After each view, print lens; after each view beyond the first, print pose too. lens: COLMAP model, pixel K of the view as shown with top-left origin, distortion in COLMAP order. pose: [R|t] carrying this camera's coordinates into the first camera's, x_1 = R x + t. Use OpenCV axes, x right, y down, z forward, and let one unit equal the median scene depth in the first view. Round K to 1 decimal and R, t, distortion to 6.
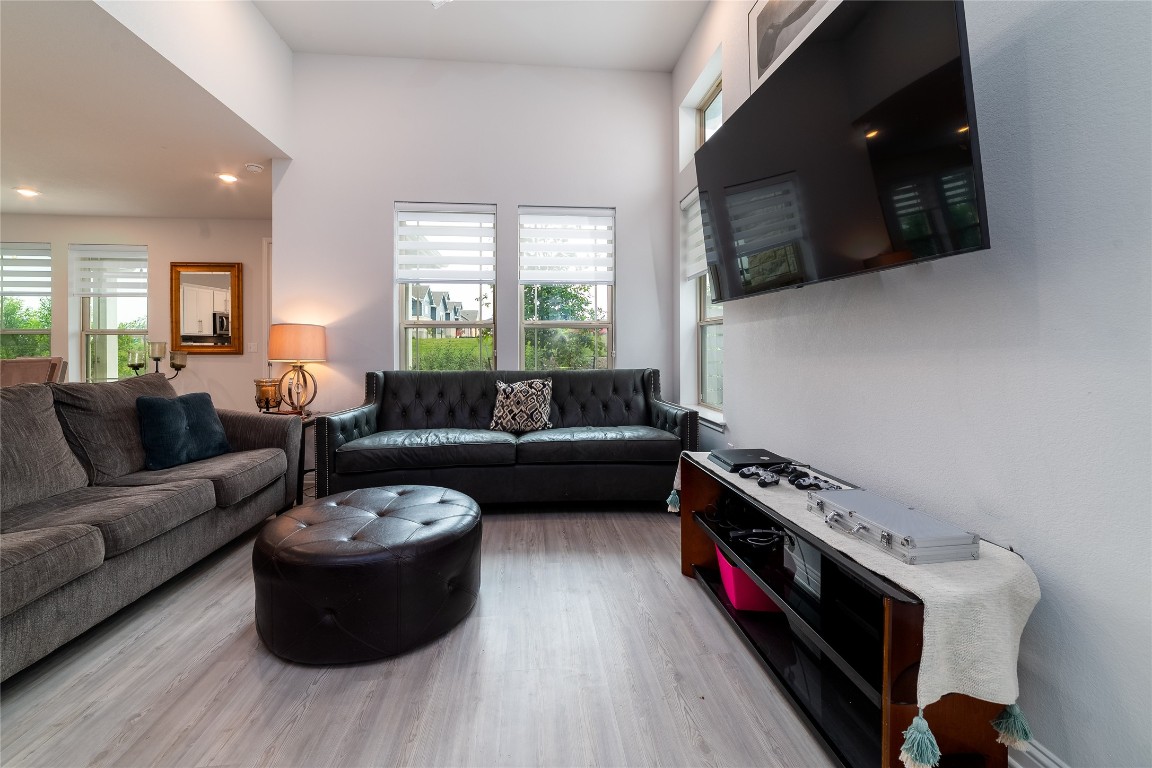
lens RADIAL K [[459.0, 0, 573.1], [0, 459.0, 348.5], [0, 0, 1]] dist [-0.018228, 0.006706]
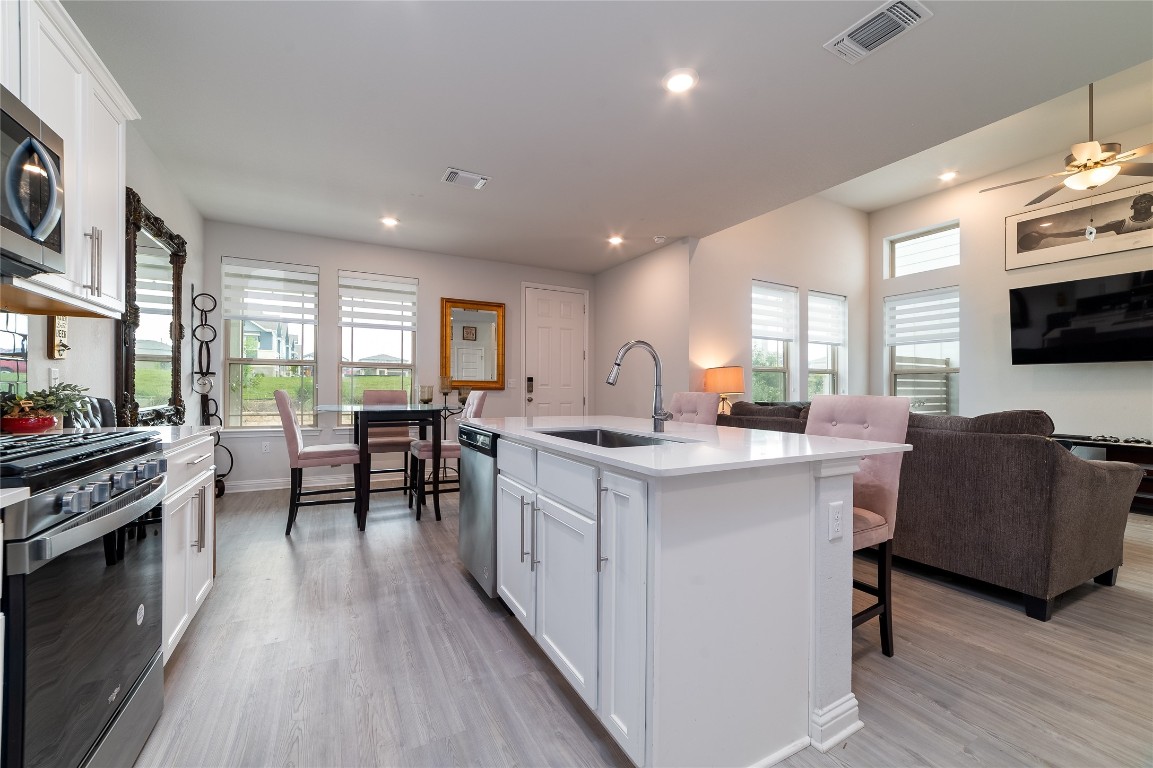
lens RADIAL K [[459.4, 0, 566.7], [0, 459.4, 385.9], [0, 0, 1]] dist [-0.018228, 0.006706]
pose [[0.923892, 0.012419, 0.382451, -1.600110], [-0.008528, 0.999893, -0.011870, 0.023616], [-0.382558, 0.007705, 0.923899, -0.059374]]
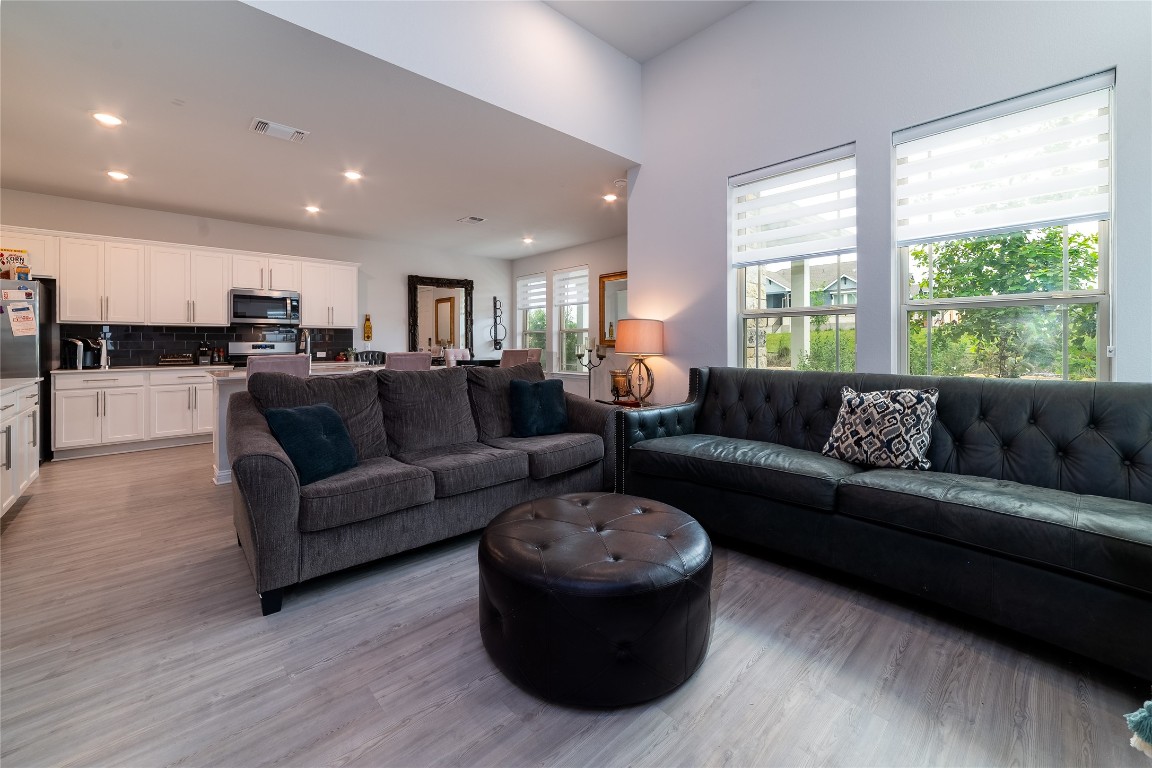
lens RADIAL K [[459.0, 0, 571.6], [0, 459.0, 344.4], [0, 0, 1]] dist [-0.018228, 0.006706]
pose [[0.604462, 0.001077, -0.796633, 0.153079], [0.003192, 0.999988, 0.003774, -0.000098], [0.796628, -0.004824, 0.604451, 0.246969]]
